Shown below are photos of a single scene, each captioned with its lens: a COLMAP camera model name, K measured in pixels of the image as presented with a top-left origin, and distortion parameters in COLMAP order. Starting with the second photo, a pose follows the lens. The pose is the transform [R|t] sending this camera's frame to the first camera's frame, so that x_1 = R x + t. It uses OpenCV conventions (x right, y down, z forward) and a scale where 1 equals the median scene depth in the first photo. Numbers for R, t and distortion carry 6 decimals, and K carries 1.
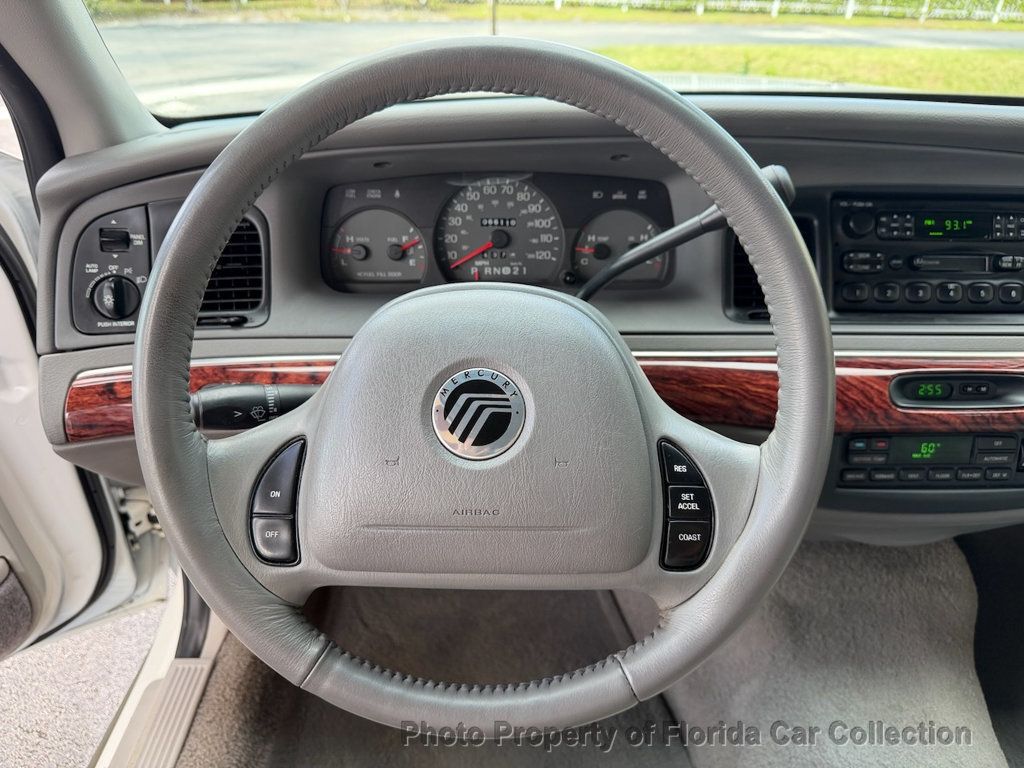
lens RADIAL K [[724.9, 0, 522.3], [0, 724.9, 390.7], [0, 0, 1]] dist [0.039825, -0.054419]
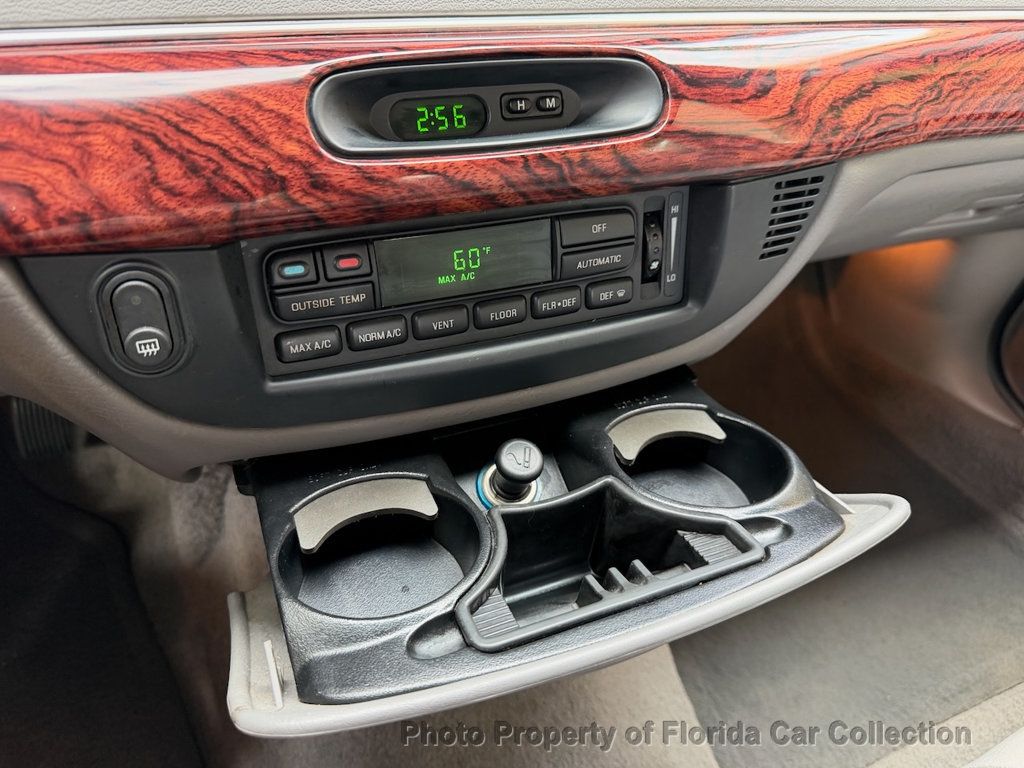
lens RADIAL K [[724.9, 0, 492.1], [0, 724.9, 368.2], [0, 0, 1]] dist [0.039825, -0.054419]
pose [[0.940293, -0.178498, 0.289806, 0.416262], [0.139279, 0.978689, 0.150896, 0.077738], [-0.310564, -0.101522, 0.945115, 0.543454]]
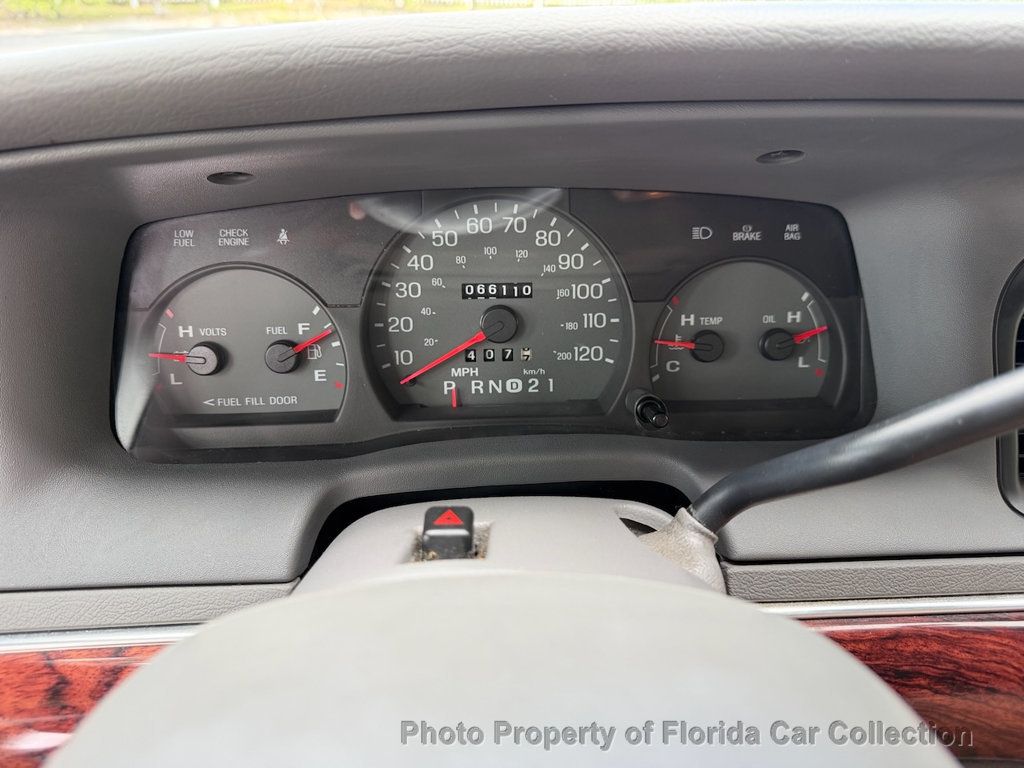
lens RADIAL K [[724.9, 0, 525.3], [0, 724.9, 366.1], [0, 0, 1]] dist [0.039825, -0.054419]
pose [[0.999726, -0.016096, 0.016992, -0.023672], [0.016733, 0.999136, -0.038035, -0.166491], [-0.016365, 0.038308, 0.999132, 0.527664]]
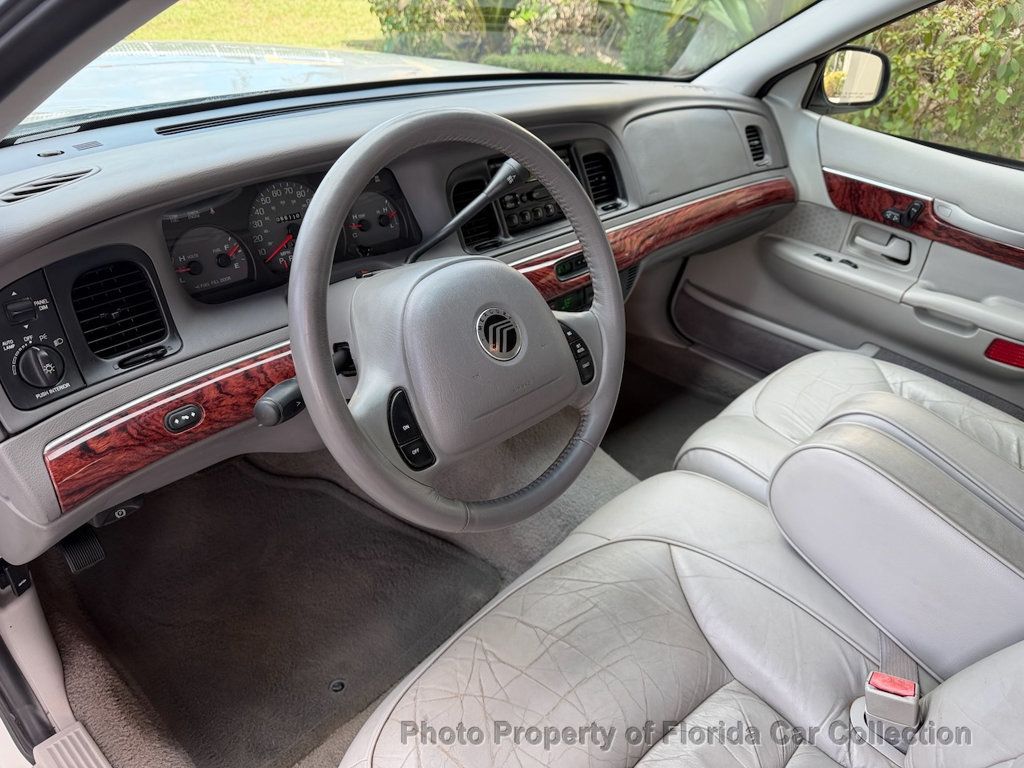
lens RADIAL K [[724.9, 0, 506.2], [0, 724.9, 379.4], [0, 0, 1]] dist [0.039825, -0.054419]
pose [[0.687034, -0.333534, 0.645554, -0.685745], [0.279349, 0.941388, 0.189082, -0.108075], [-0.670782, 0.050429, 0.739938, -0.149239]]
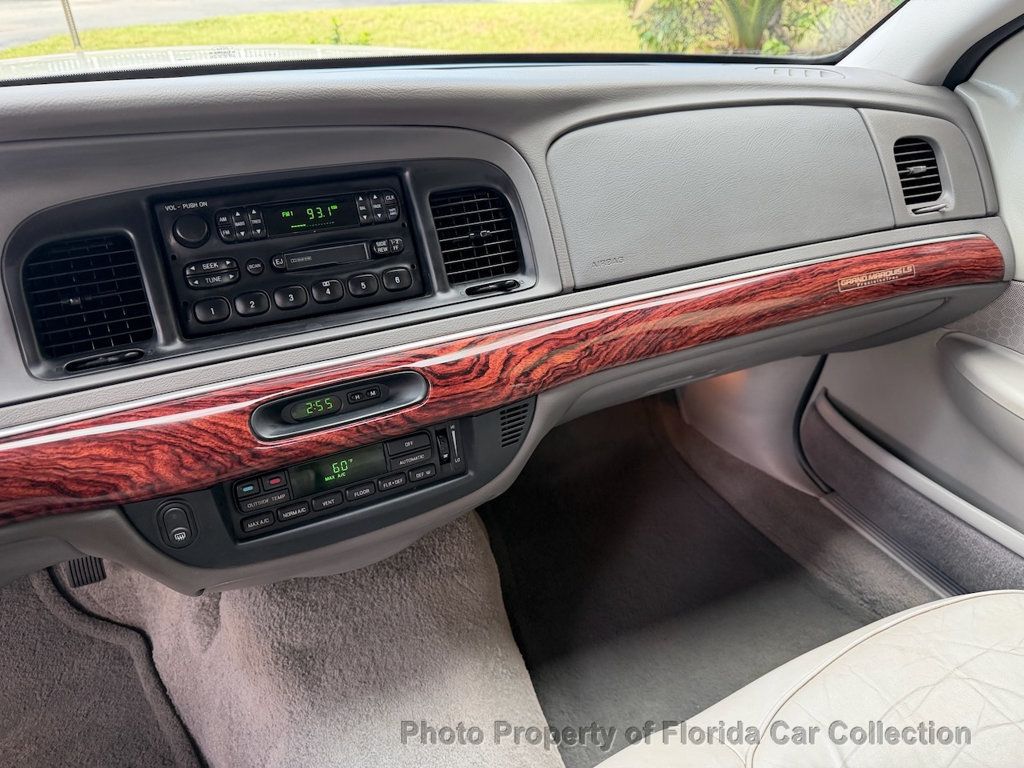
lens RADIAL K [[724.9, 0, 506.3], [0, 724.9, 388.7], [0, 0, 1]] dist [0.039825, -0.054419]
pose [[0.908934, -0.226184, 0.350257, 0.441707], [0.212727, 0.974074, 0.076985, -0.038994], [-0.358589, 0.004535, 0.933485, 0.093644]]
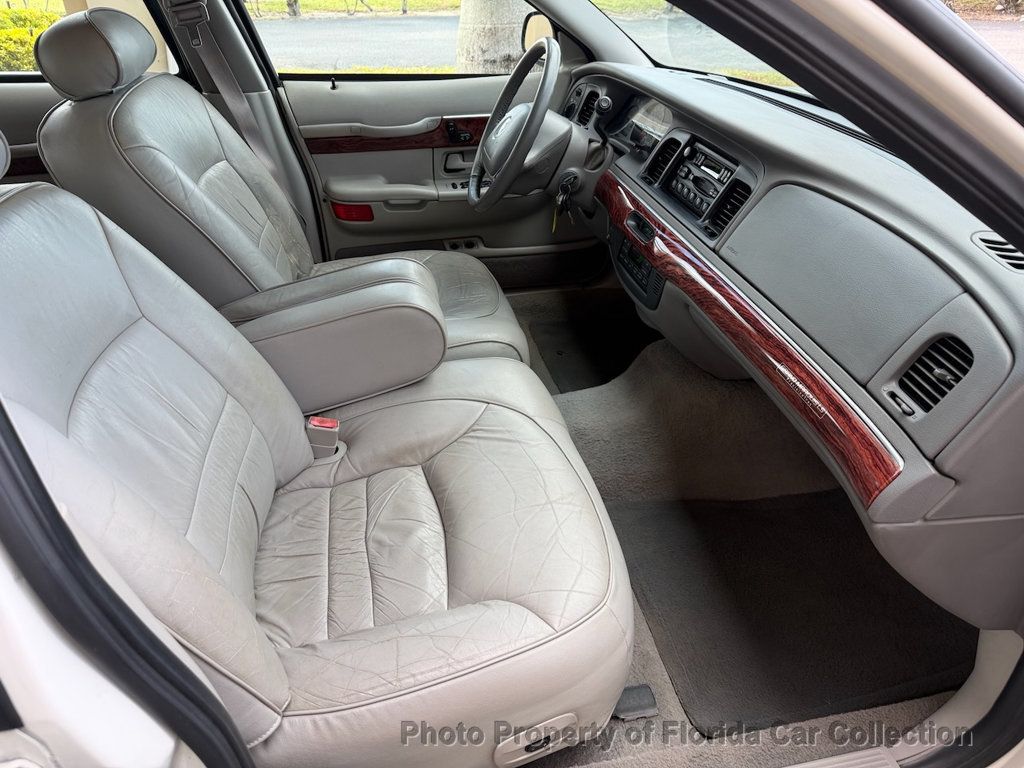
lens RADIAL K [[724.9, 0, 522.4], [0, 724.9, 387.2], [0, 0, 1]] dist [0.039825, -0.054419]
pose [[0.172759, 0.508494, -0.843557, 2.414004], [-0.499432, 0.783395, 0.369946, -0.232408], [0.848954, 0.357387, 0.389297, 0.024930]]
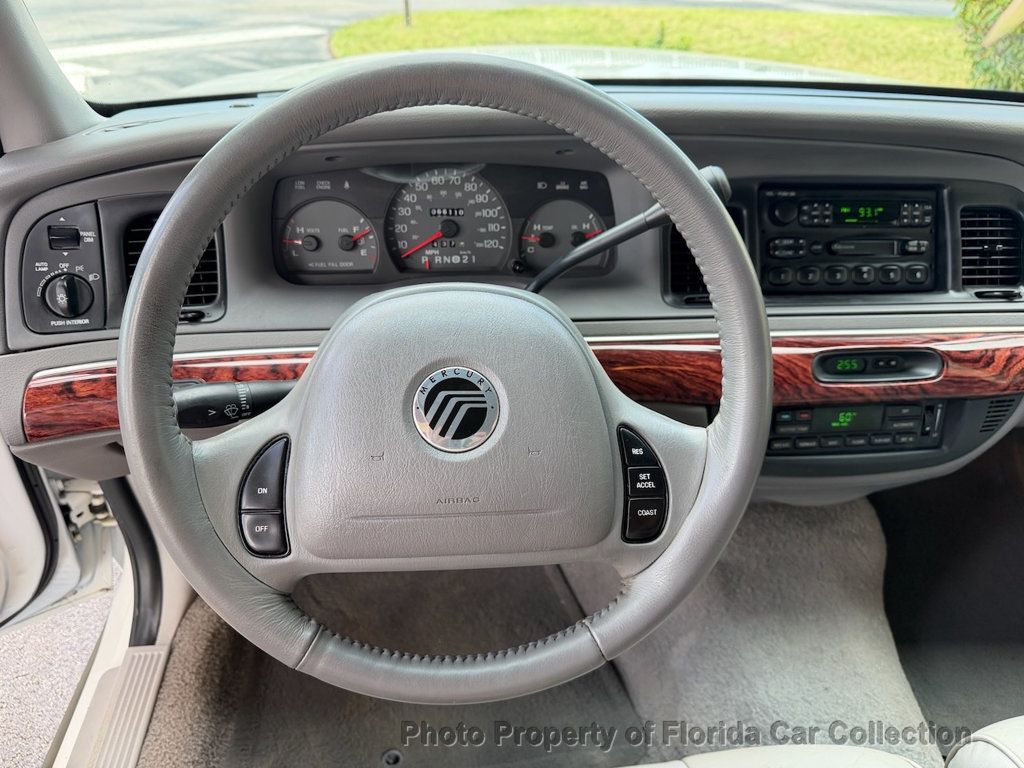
lens RADIAL K [[724.9, 0, 514.1], [0, 724.9, 390.0], [0, 0, 1]] dist [0.039825, -0.054419]
pose [[0.995118, -0.030556, 0.093844, -0.043806], [0.026247, 0.998559, 0.046806, -0.026527], [-0.095139, -0.044114, 0.994486, -0.046927]]
